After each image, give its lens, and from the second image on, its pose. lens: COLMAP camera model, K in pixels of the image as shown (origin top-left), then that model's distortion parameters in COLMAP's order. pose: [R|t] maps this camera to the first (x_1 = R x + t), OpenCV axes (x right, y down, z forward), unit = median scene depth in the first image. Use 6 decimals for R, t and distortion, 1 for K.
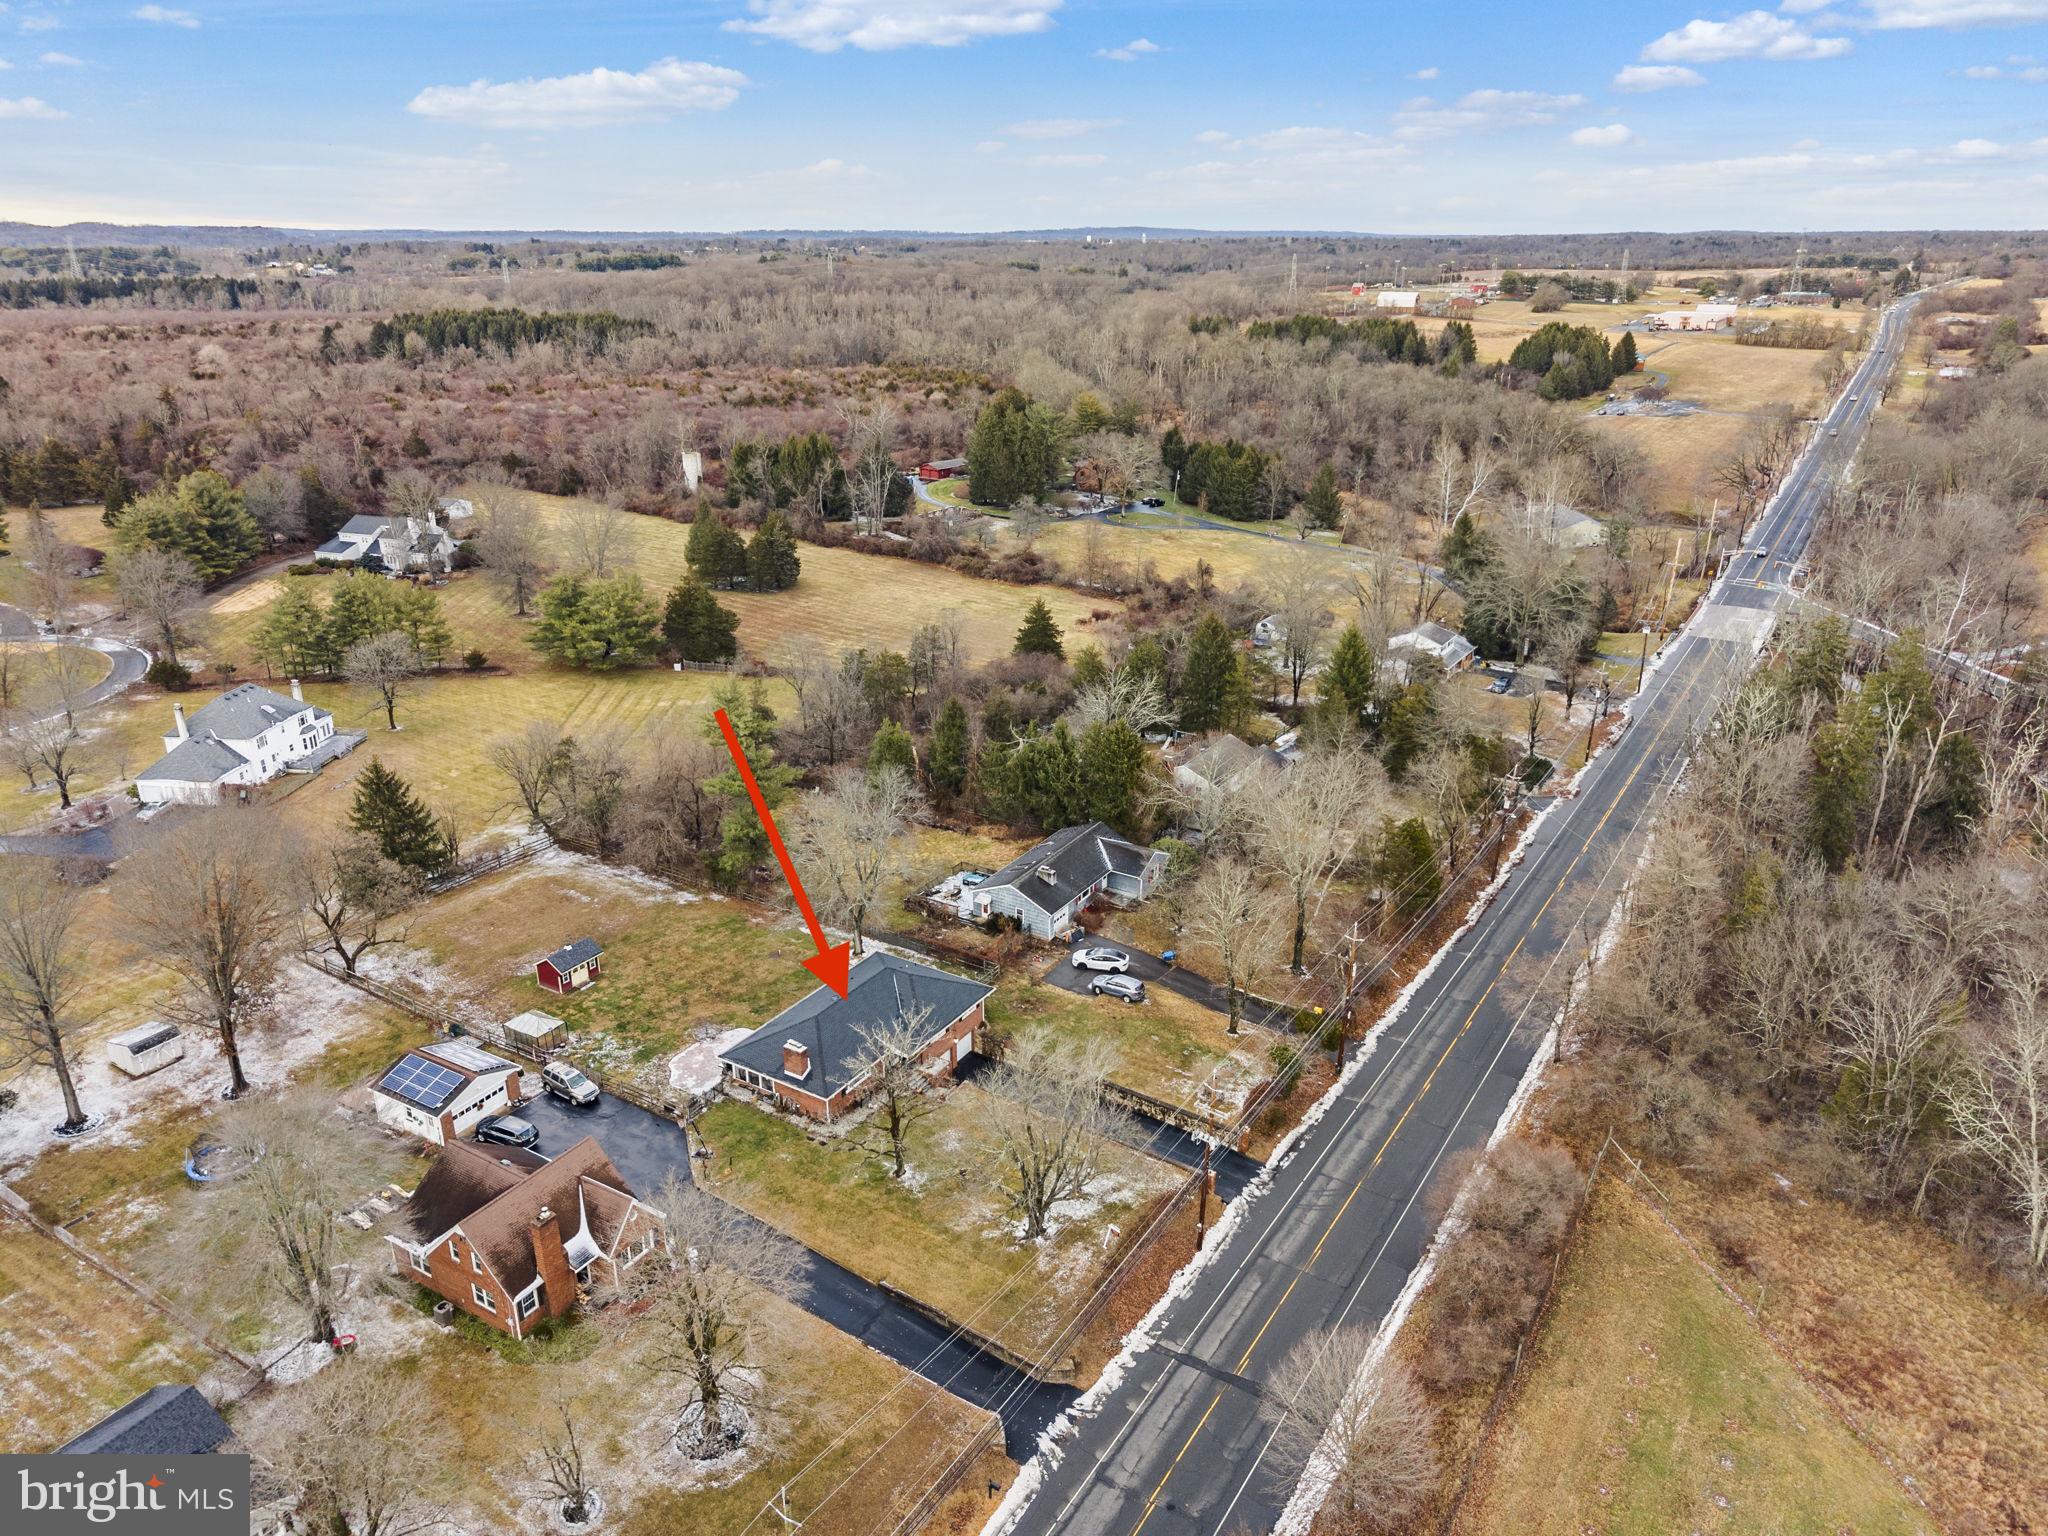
lens RADIAL K [[1448.6, 0, 1024.0], [0, 1448.6, 768.0], [0, 0, 1]] dist [0.092893, -0.205834]
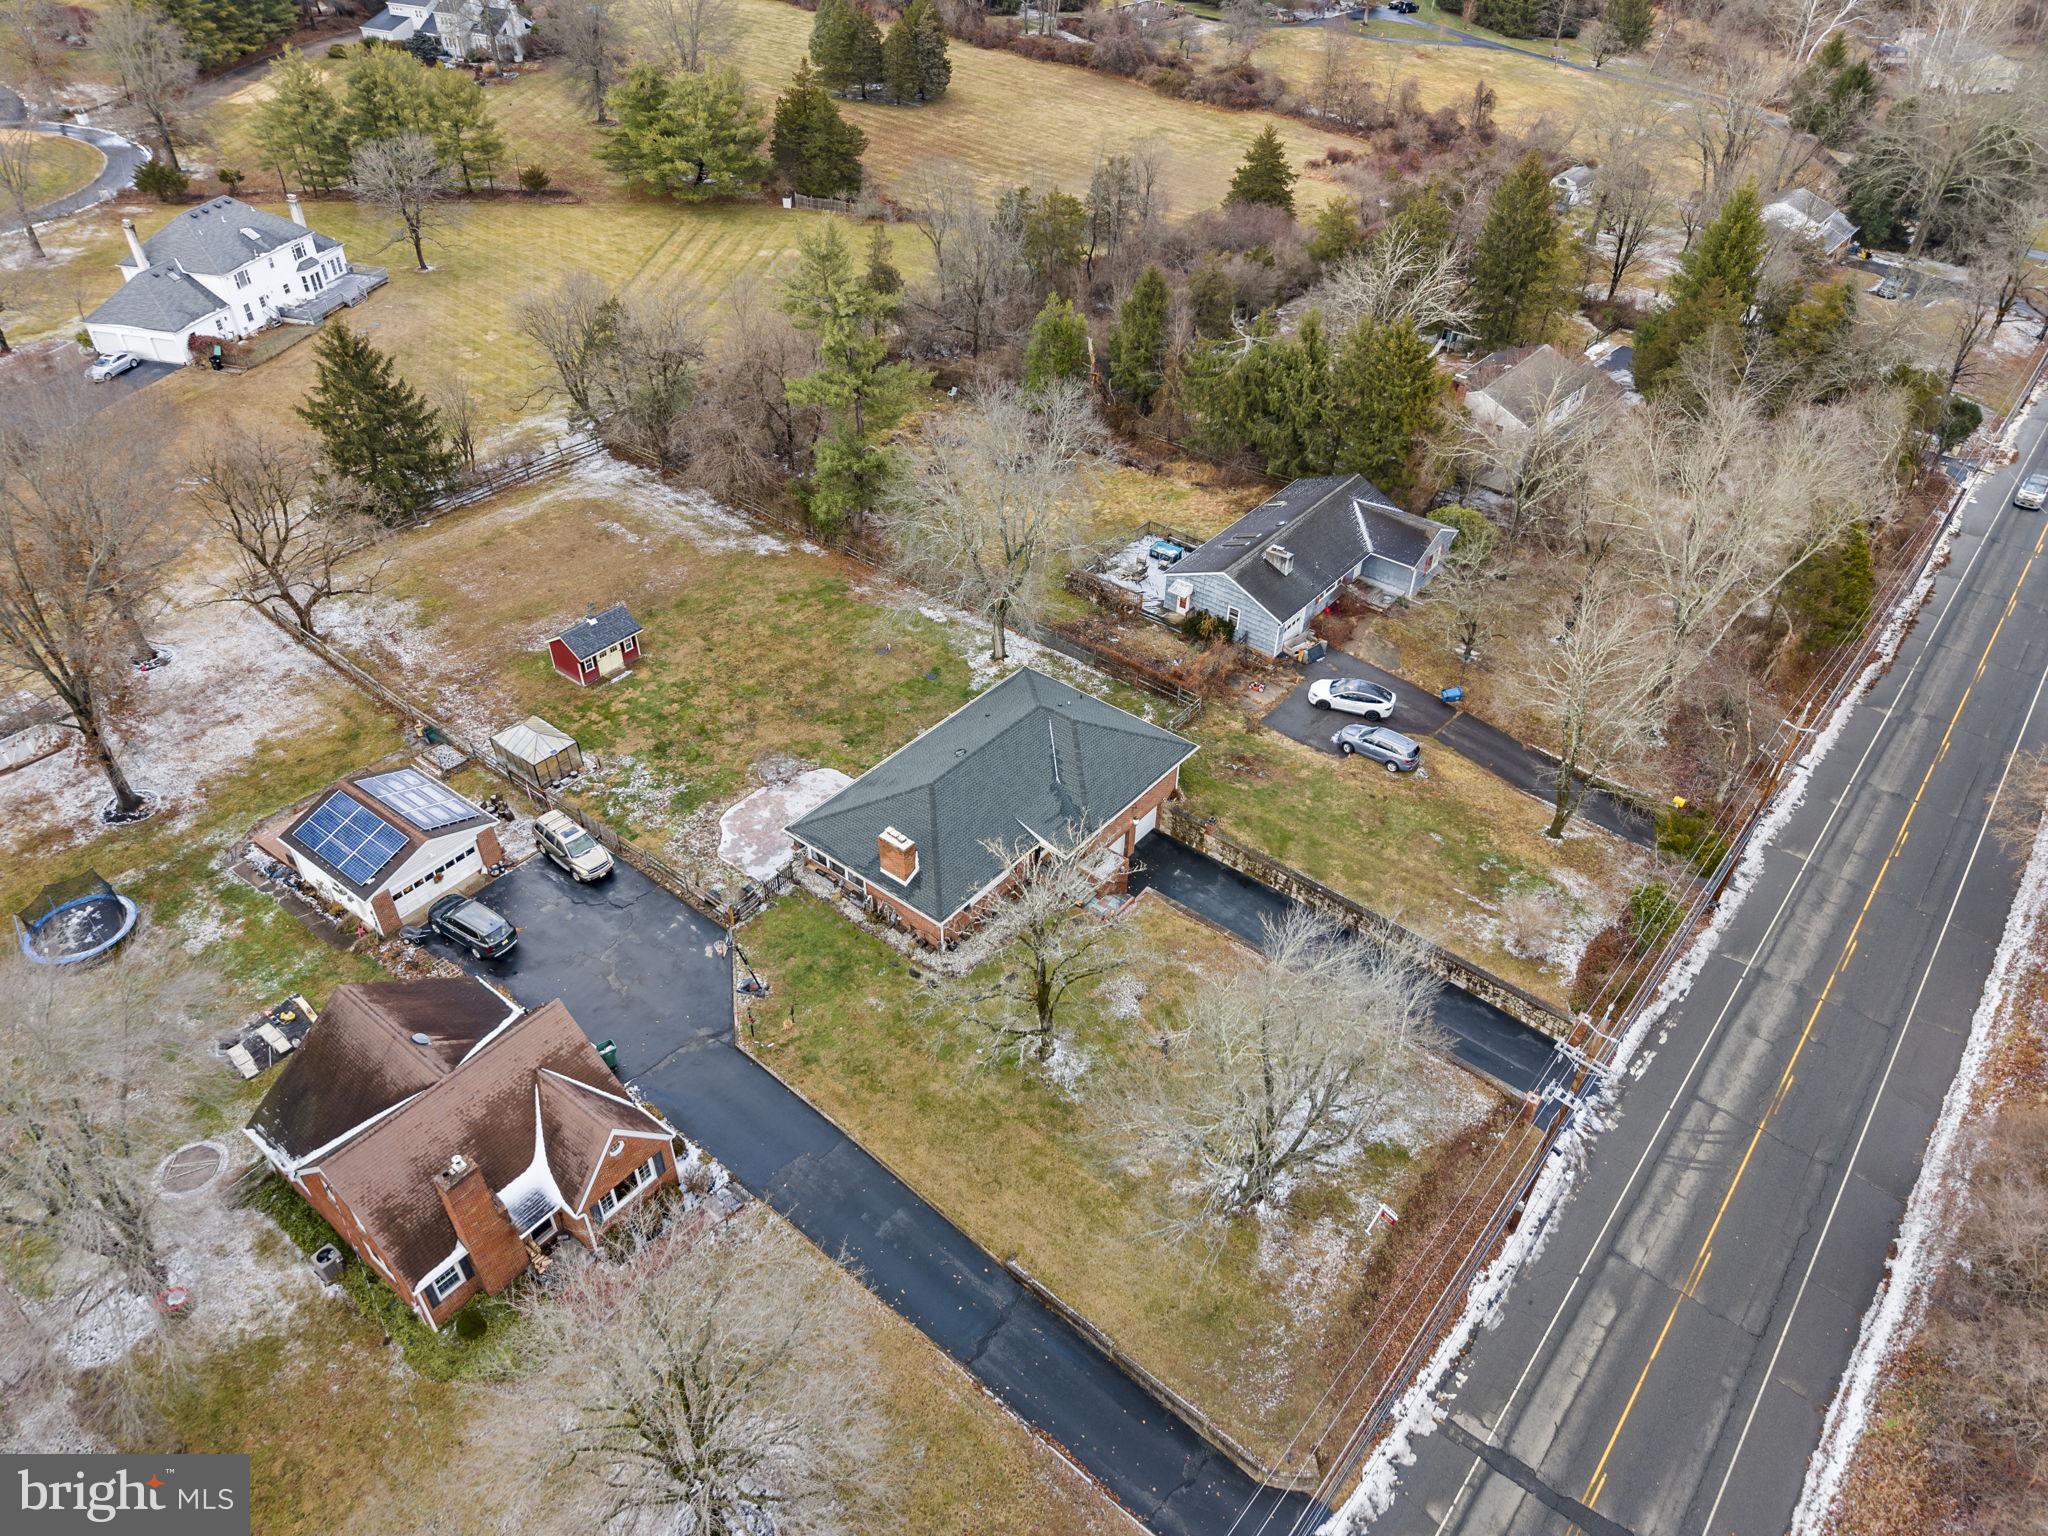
lens RADIAL K [[1390.8, 0, 1046.0], [0, 1390.8, 798.3], [0, 0, 1]] dist [0.051241, -0.067706]
pose [[0.994362, 0.080222, -0.069339, -0.037128], [-0.054343, 0.947068, 0.316401, -0.019869], [0.091051, -0.310850, 0.946088, 0.325156]]
